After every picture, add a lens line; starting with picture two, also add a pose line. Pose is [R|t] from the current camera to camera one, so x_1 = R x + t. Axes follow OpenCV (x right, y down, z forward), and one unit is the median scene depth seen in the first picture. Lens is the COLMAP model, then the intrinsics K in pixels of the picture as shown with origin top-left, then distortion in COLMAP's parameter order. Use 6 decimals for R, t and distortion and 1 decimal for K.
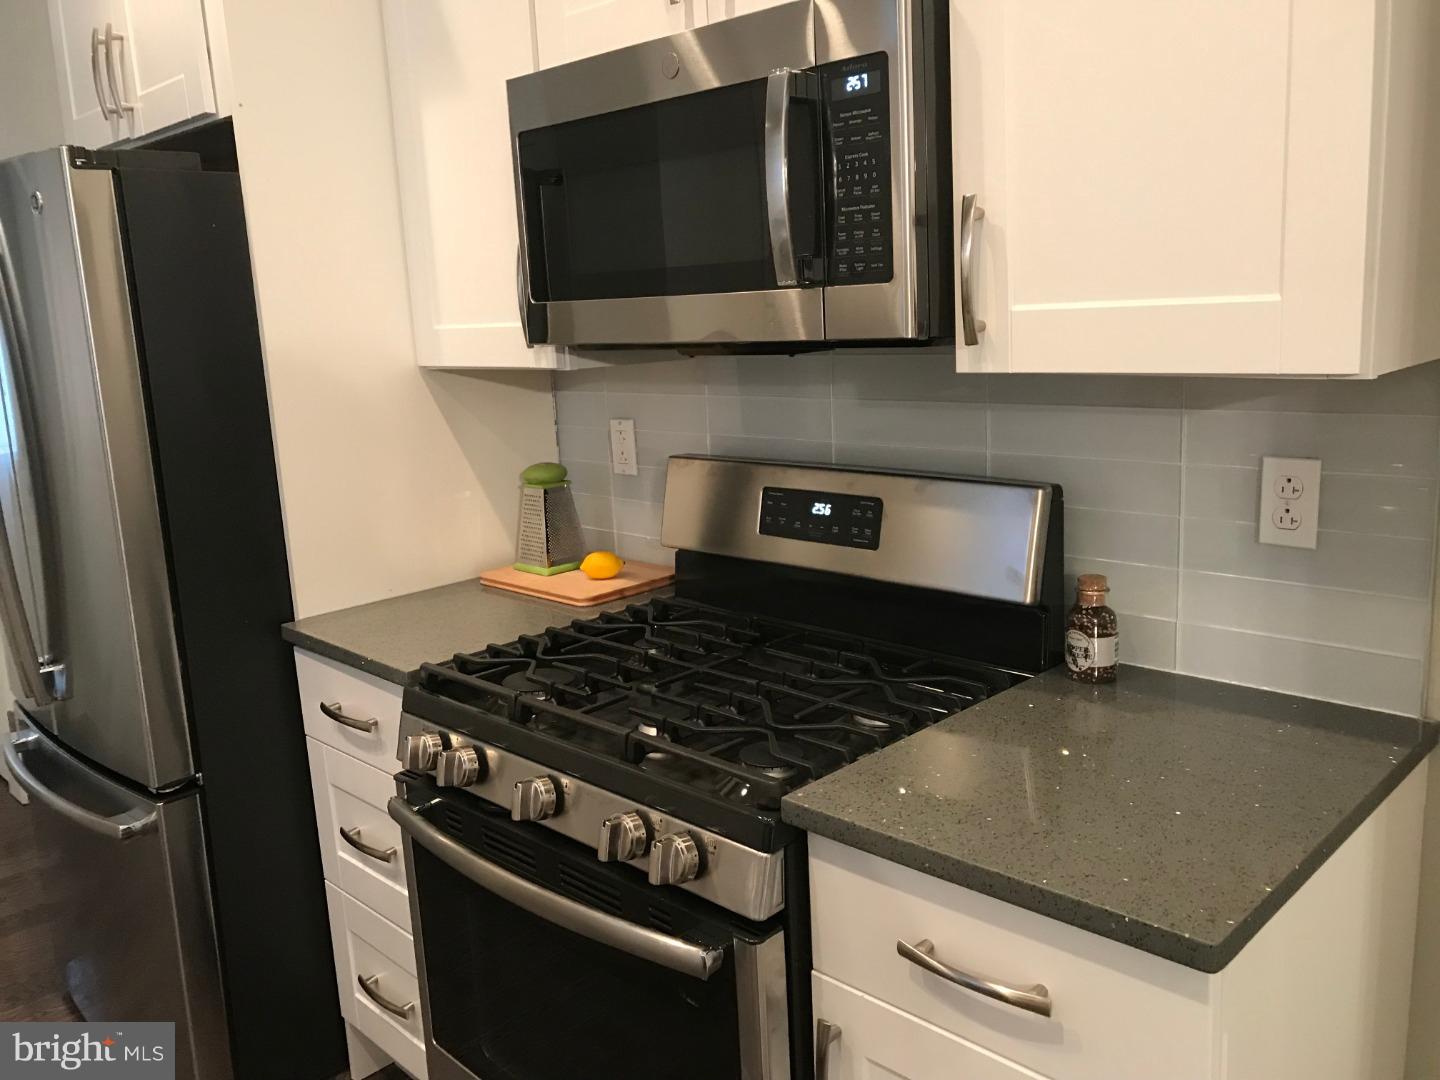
lens RADIAL K [[1182.5, 0, 719.8], [0, 1182.5, 525.7], [0, 0, 1]] dist [0.051980, -0.097713]
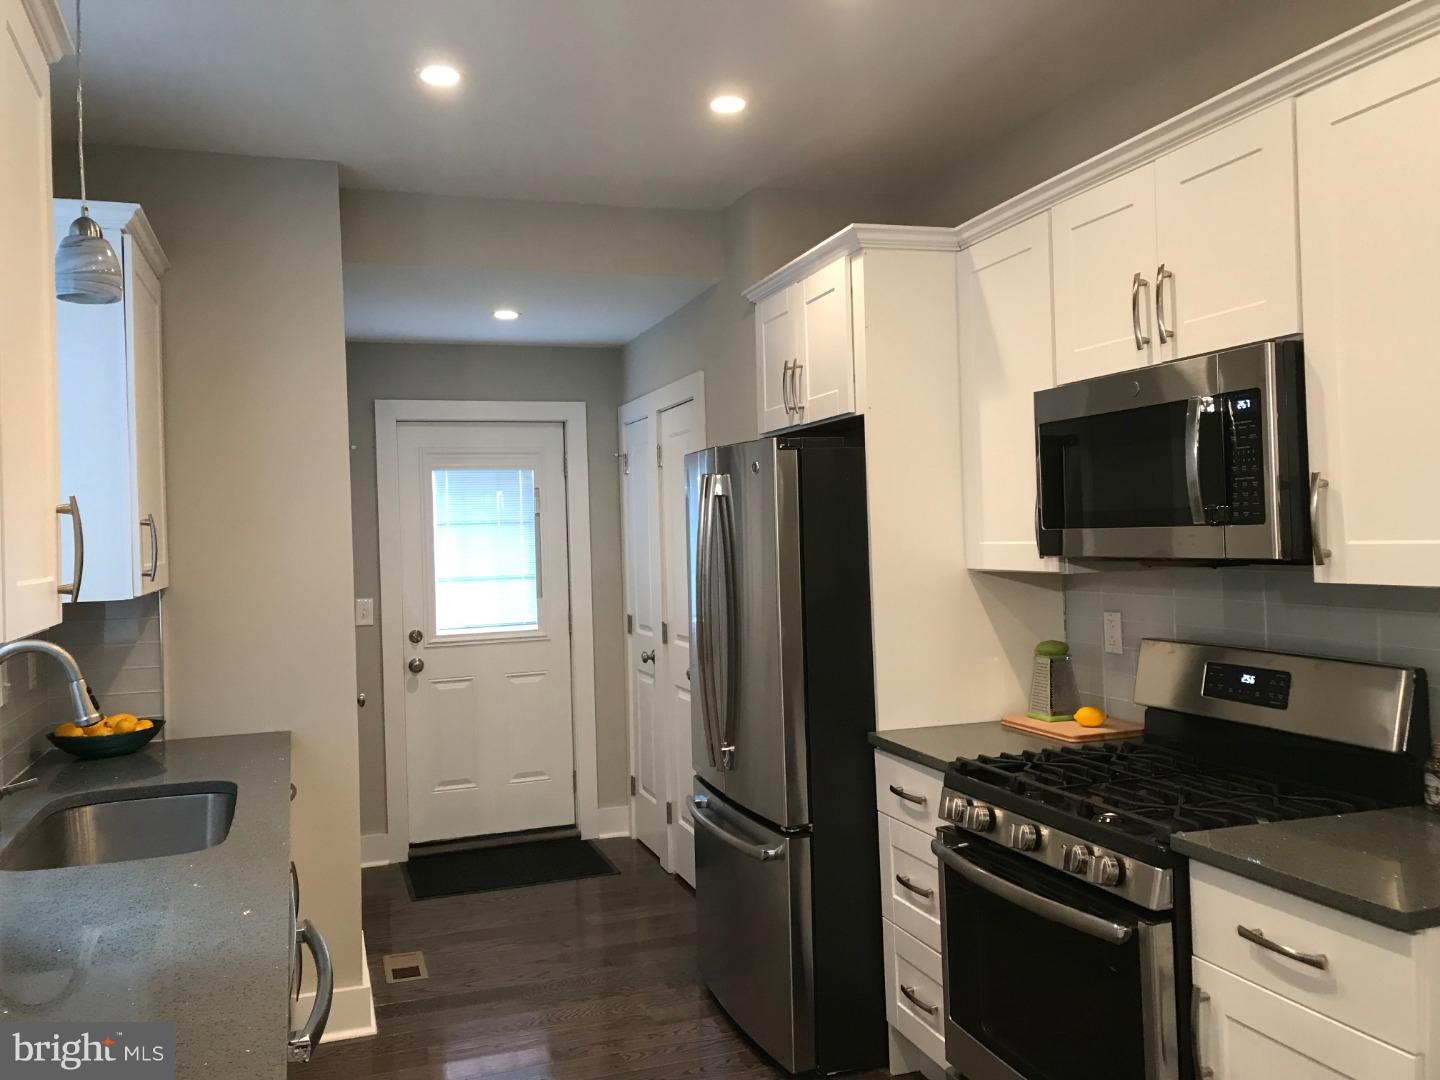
lens RADIAL K [[1182.5, 0, 719.8], [0, 1182.5, 525.7], [0, 0, 1]] dist [0.051980, -0.097713]
pose [[0.898409, 0.018063, -0.438789, 0.141338], [-0.094604, 0.983655, -0.153207, 0.083055], [0.428850, 0.179154, 0.885433, -0.546790]]
